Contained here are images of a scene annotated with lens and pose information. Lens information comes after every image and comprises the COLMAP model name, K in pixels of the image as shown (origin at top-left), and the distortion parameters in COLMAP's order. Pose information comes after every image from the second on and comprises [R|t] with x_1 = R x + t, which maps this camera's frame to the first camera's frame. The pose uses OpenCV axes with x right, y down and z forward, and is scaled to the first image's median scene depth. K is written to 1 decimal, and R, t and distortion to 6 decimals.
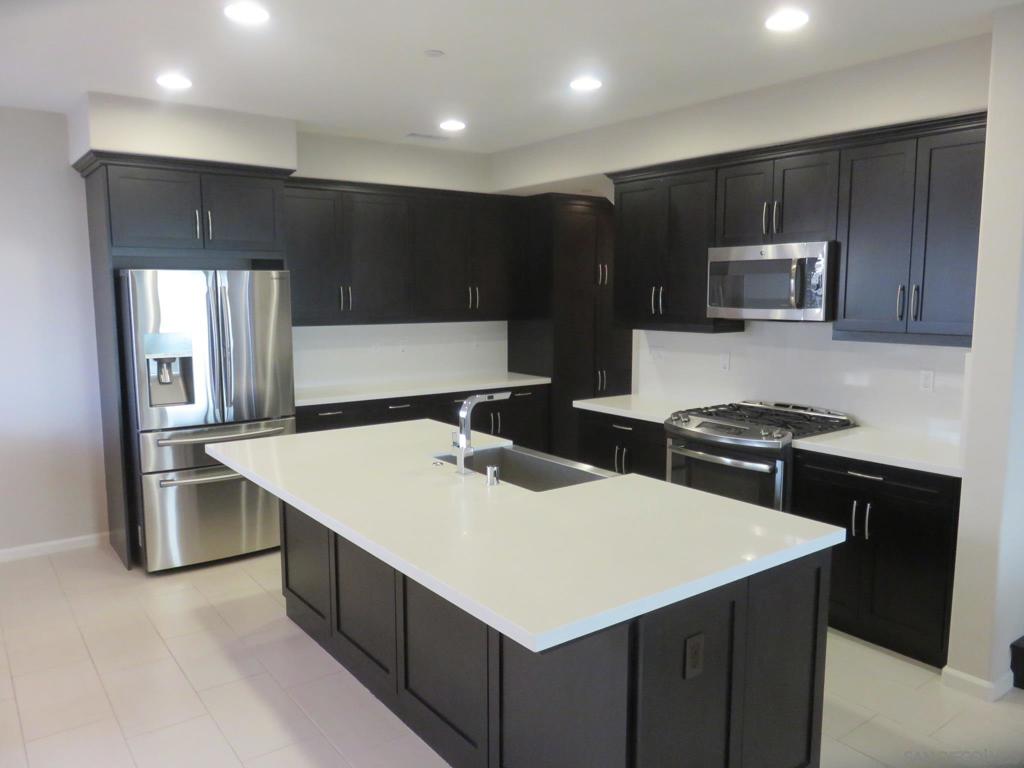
lens RADIAL K [[770.7, 0, 512.0], [0, 770.7, 384.0], [0, 0, 1]] dist [-0.008921, -0.005364]
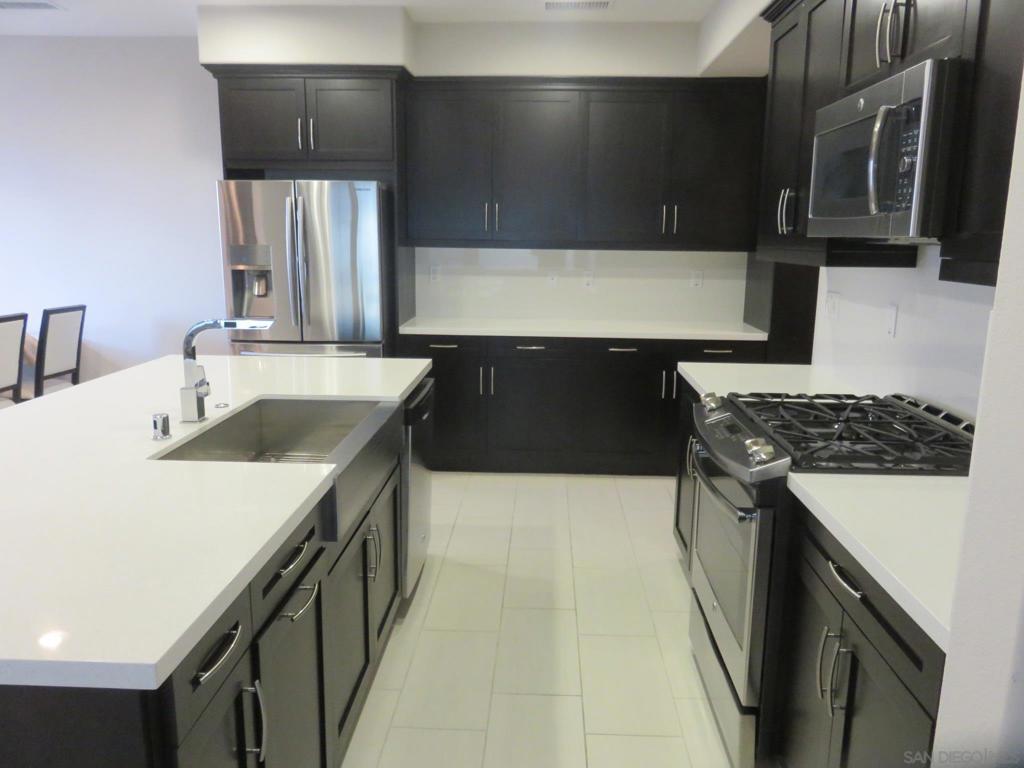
lens RADIAL K [[767.1, 0, 514.0], [0, 767.1, 368.2], [0, 0, 1]] dist [0.005853, 0.001582]
pose [[0.778485, 0.118200, -0.616433, 0.422478], [-0.087002, 0.992948, 0.080523, -0.016398], [0.621604, -0.009055, 0.783279, 0.396451]]
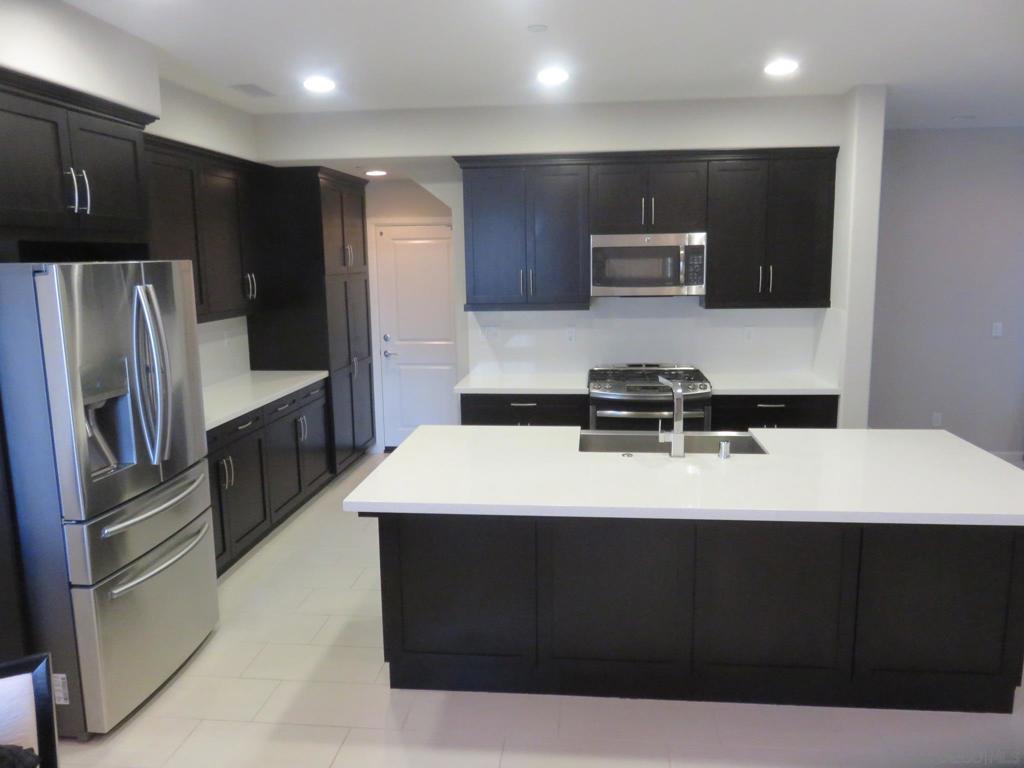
lens RADIAL K [[767.1, 0, 514.0], [0, 767.1, 368.2], [0, 0, 1]] dist [0.005853, 0.001582]
pose [[0.683221, -0.119004, 0.720449, -0.617199], [0.105032, 0.992387, 0.064318, -0.062251], [-0.722618, 0.031727, 0.690519, 0.287855]]
